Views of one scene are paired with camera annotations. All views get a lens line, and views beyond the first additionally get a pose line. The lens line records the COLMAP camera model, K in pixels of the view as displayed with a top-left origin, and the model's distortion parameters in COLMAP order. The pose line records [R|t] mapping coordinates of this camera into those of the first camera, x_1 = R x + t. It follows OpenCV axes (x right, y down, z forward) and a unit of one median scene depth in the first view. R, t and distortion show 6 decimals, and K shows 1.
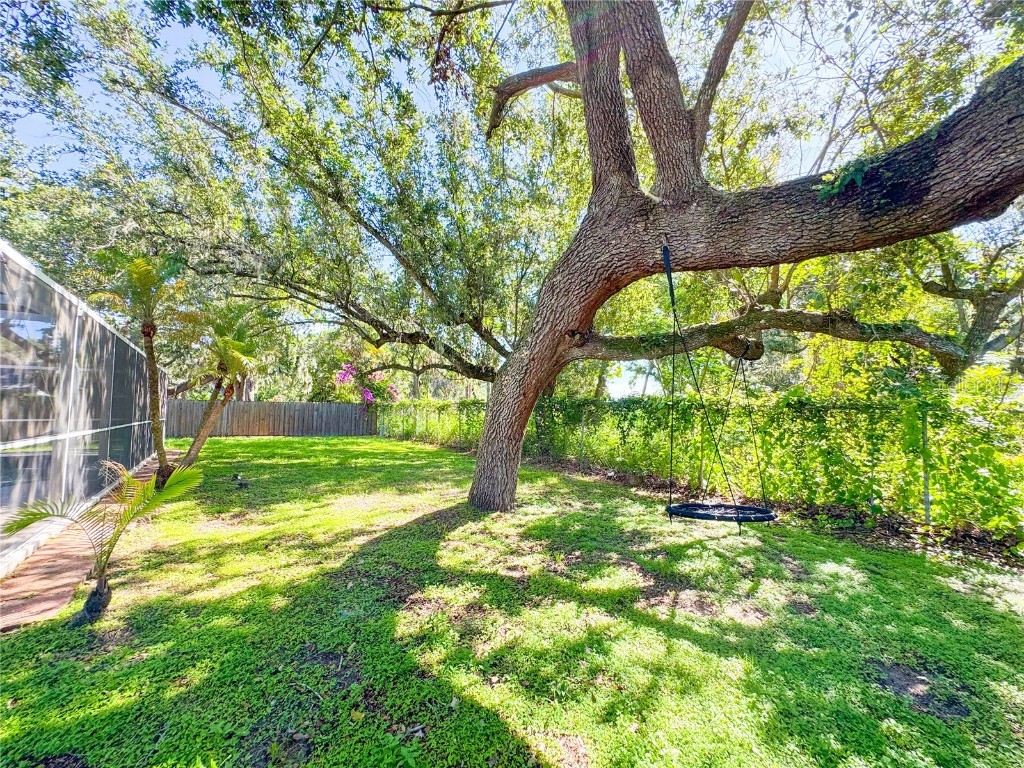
lens RADIAL K [[407.2, 0, 512.0], [0, 407.2, 384.0], [0, 0, 1]] dist [-0.001584, 0.000054]
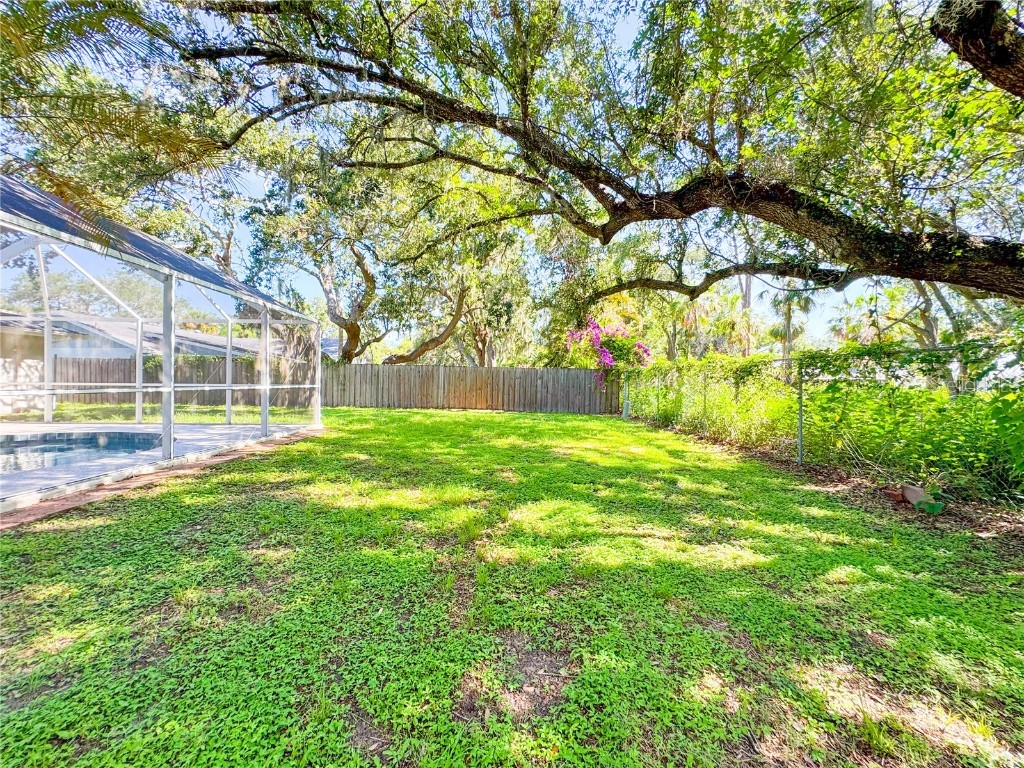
lens RADIAL K [[407.2, 0, 512.0], [0, 407.2, 384.0], [0, 0, 1]] dist [-0.001584, 0.000054]
pose [[0.826462, 0.010970, -0.562885, -0.122947], [0.028020, 0.997770, 0.060586, 0.035947], [0.562294, -0.065844, 0.824312, 0.438476]]
